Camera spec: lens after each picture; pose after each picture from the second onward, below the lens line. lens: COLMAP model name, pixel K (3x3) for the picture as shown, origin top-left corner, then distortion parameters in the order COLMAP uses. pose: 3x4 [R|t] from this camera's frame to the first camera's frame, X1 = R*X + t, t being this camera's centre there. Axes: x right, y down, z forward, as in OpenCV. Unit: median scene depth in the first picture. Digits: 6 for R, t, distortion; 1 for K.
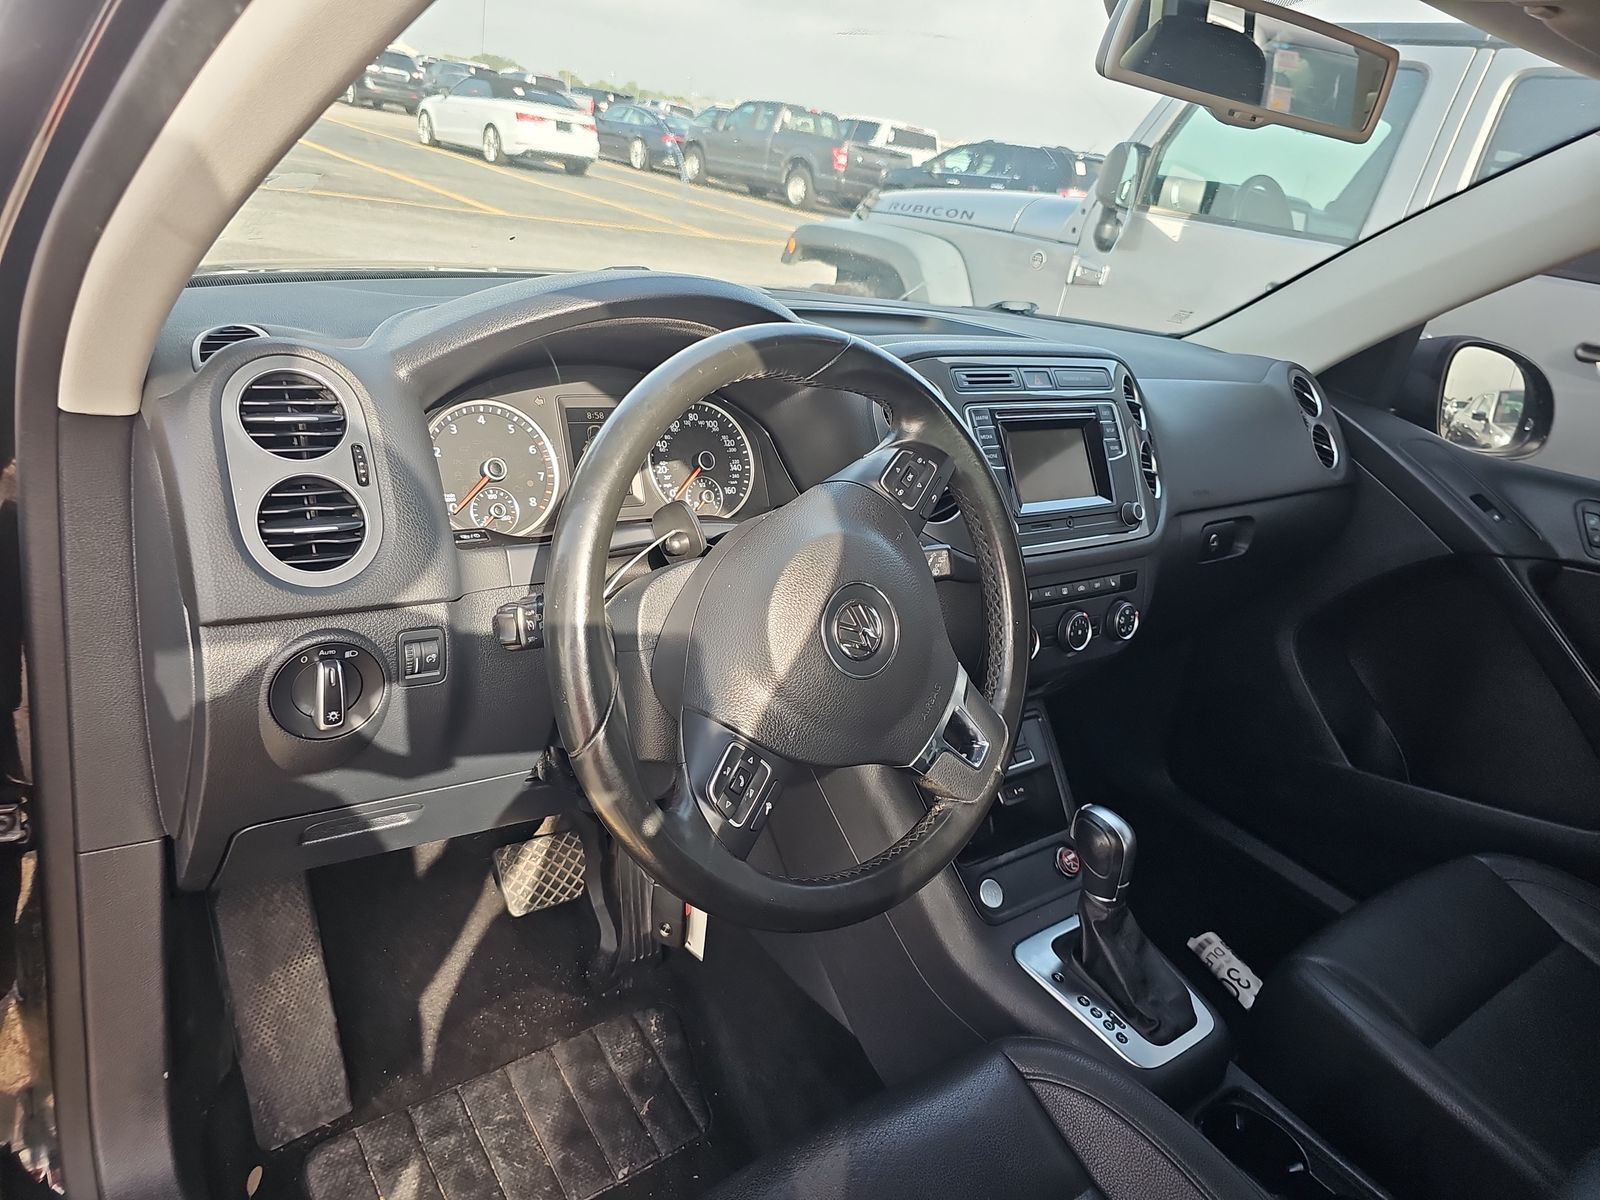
lens RADIAL K [[1074.9, 0, 751.1], [0, 1074.9, 591.1], [0, 0, 1]] dist [0.020400, -0.024310]
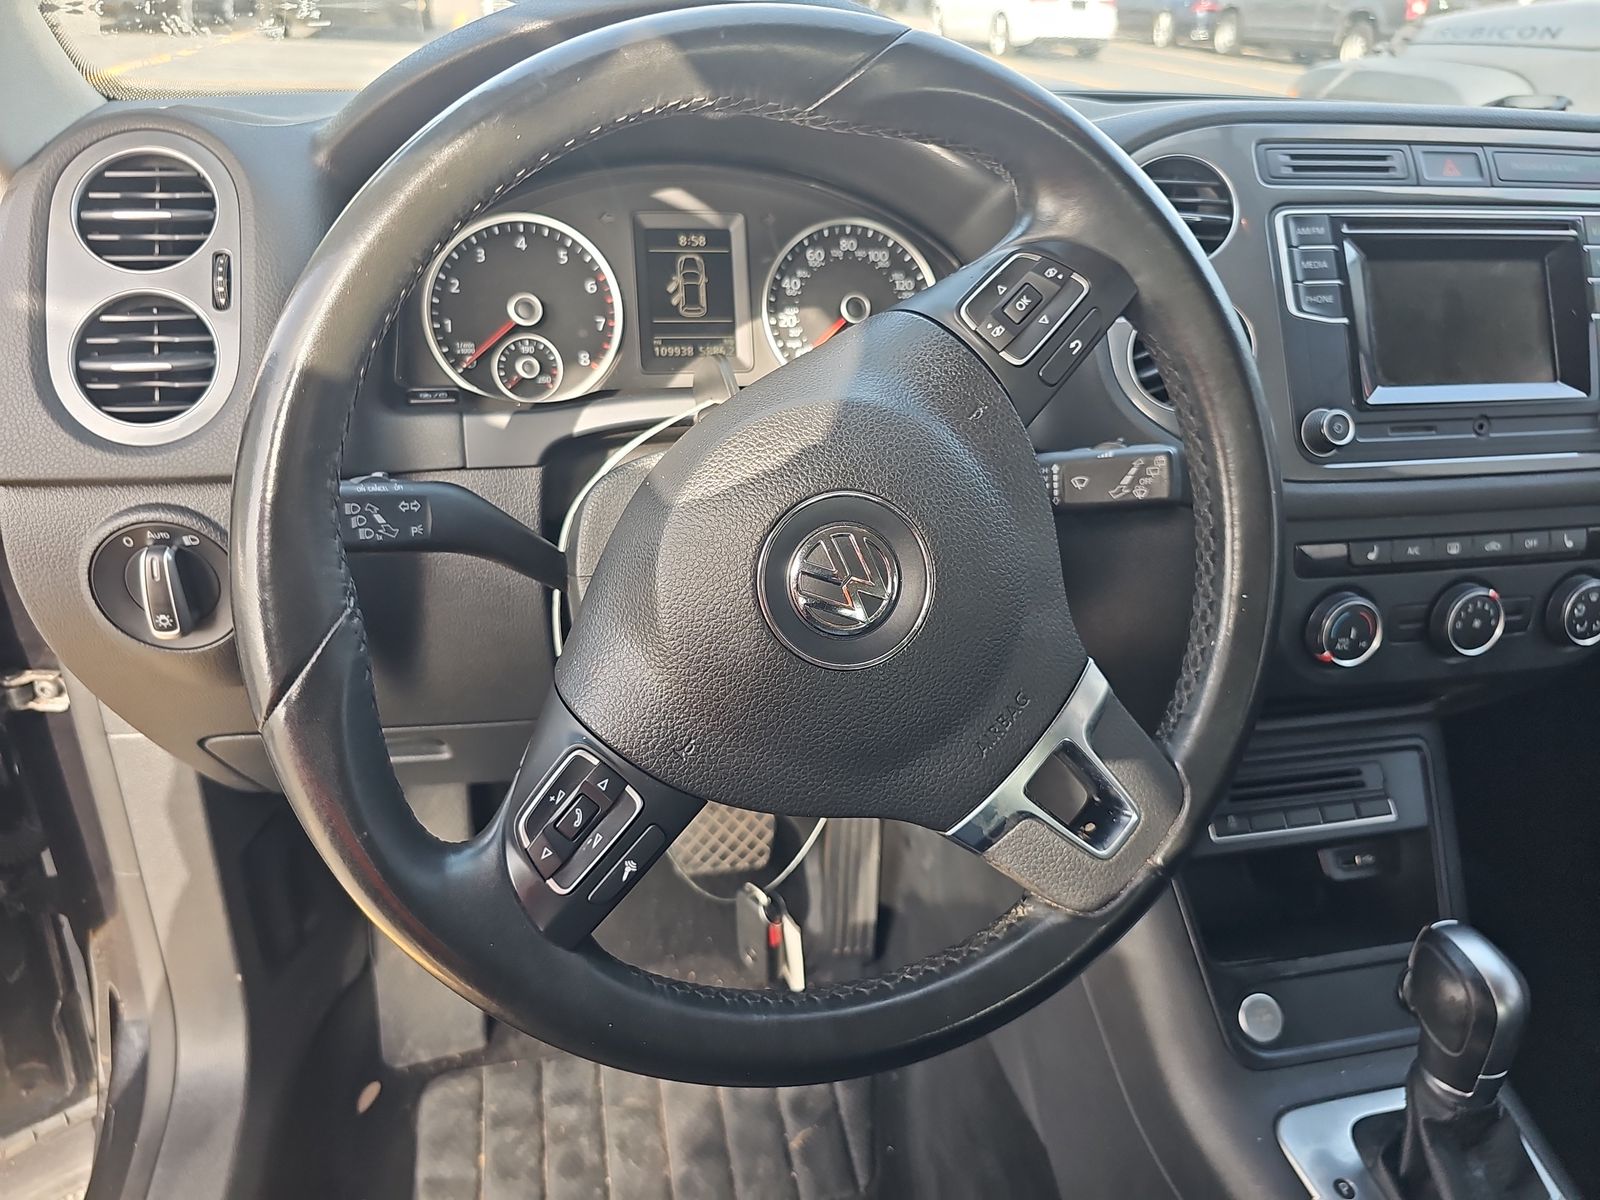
lens RADIAL K [[1074.9, 0, 764.3], [0, 1074.9, 596.9], [0, 0, 1]] dist [0.020400, -0.024310]
pose [[0.908189, 0.108194, -0.404335, 0.197458], [-0.073768, 0.992267, 0.099824, -0.004304], [0.412008, -0.060832, 0.909147, 0.339064]]
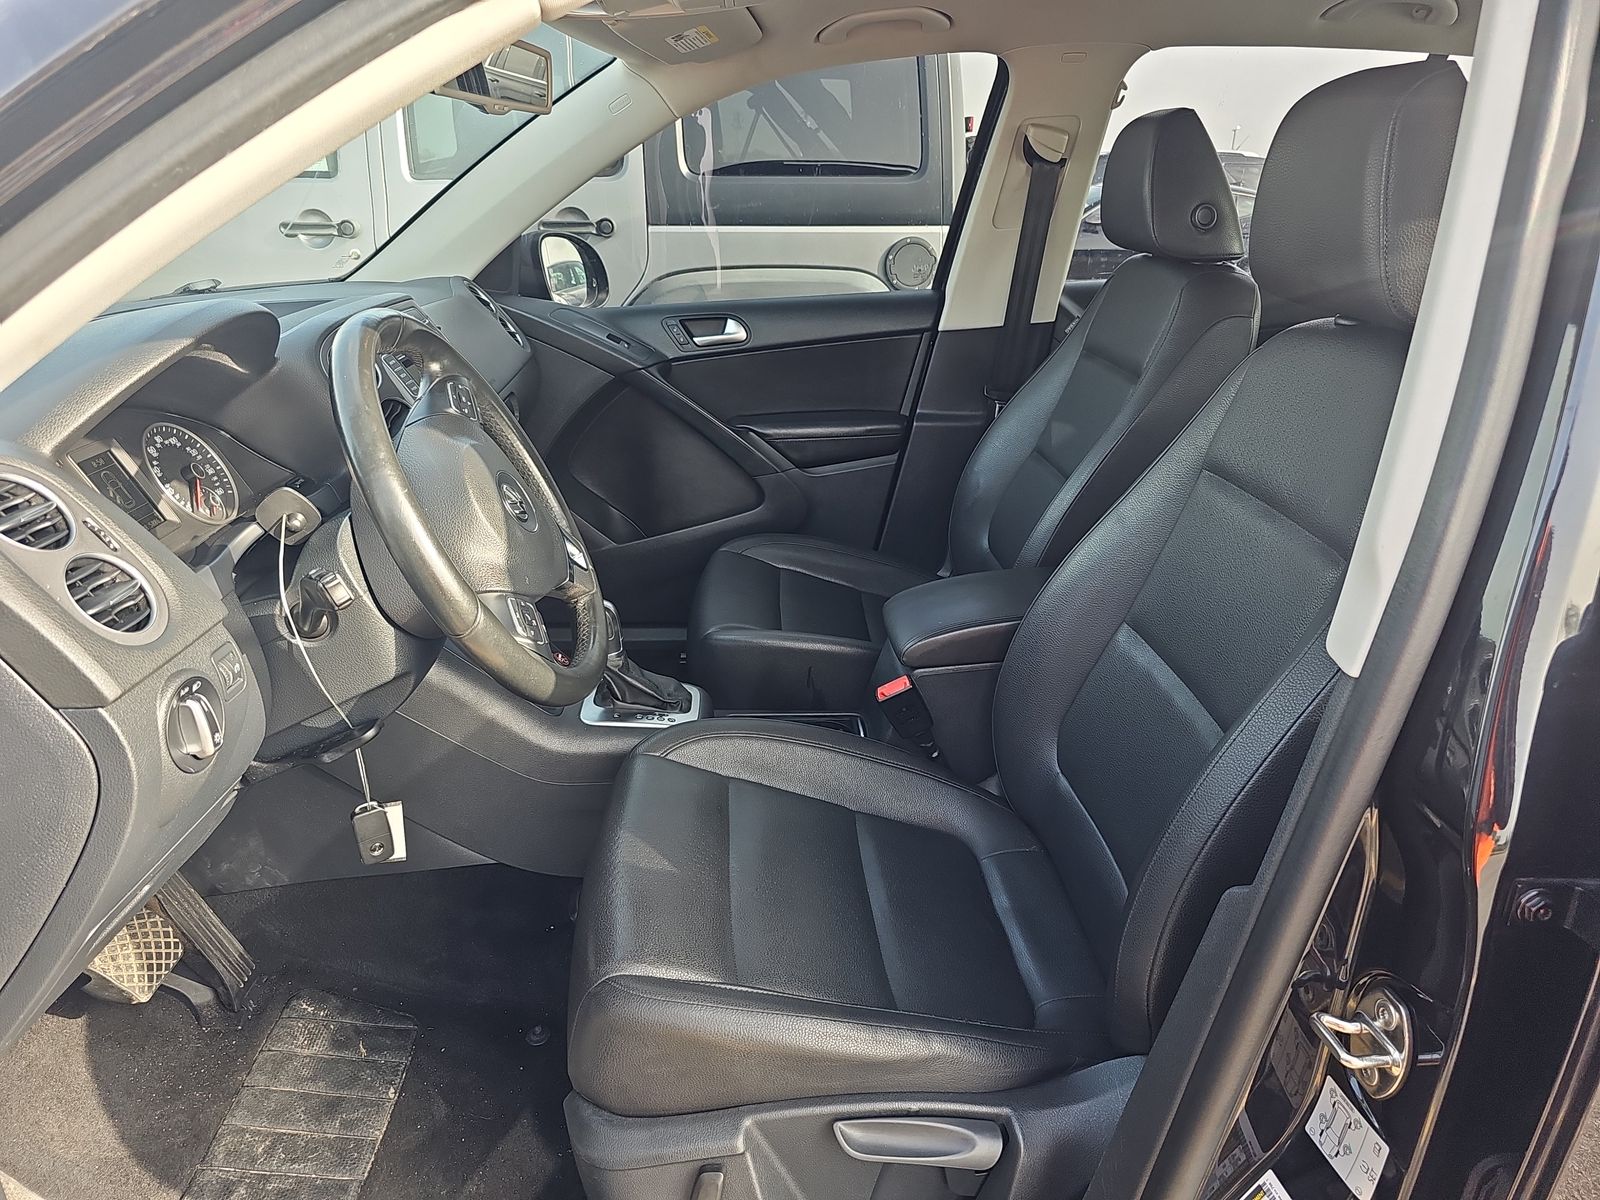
lens RADIAL K [[1074.9, 0, 777.7], [0, 1074.9, 609.1], [0, 0, 1]] dist [0.020400, -0.024310]
pose [[0.564064, -0.438564, 0.699639, -0.524120], [0.387967, 0.888708, 0.244293, -0.035648], [-0.728913, 0.133640, 0.671436, -0.138140]]
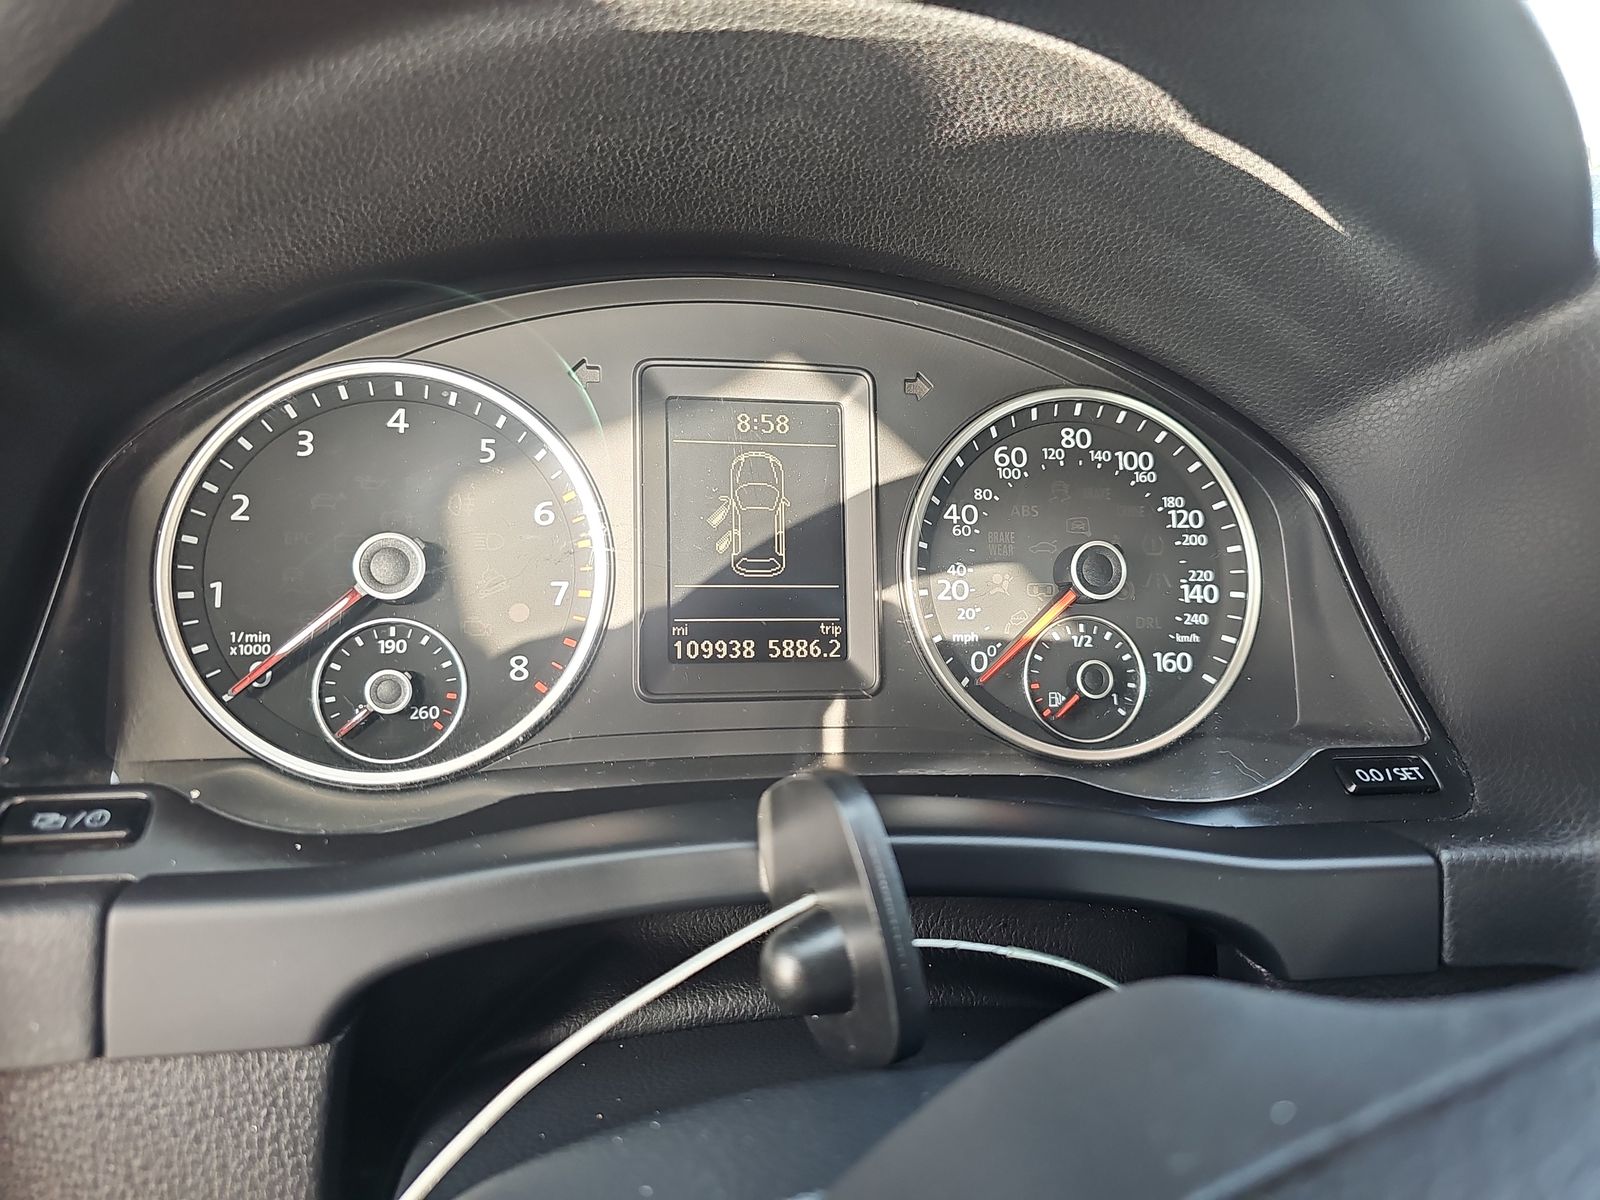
lens RADIAL K [[1074.9, 0, 813.4], [0, 1074.9, 600.5], [0, 0, 1]] dist [0.020400, -0.024310]
pose [[0.907169, 0.088478, -0.411359, 0.015173], [-0.103379, 0.994542, -0.014070, -0.097189], [0.407869, 0.055290, 0.911365, 0.655005]]
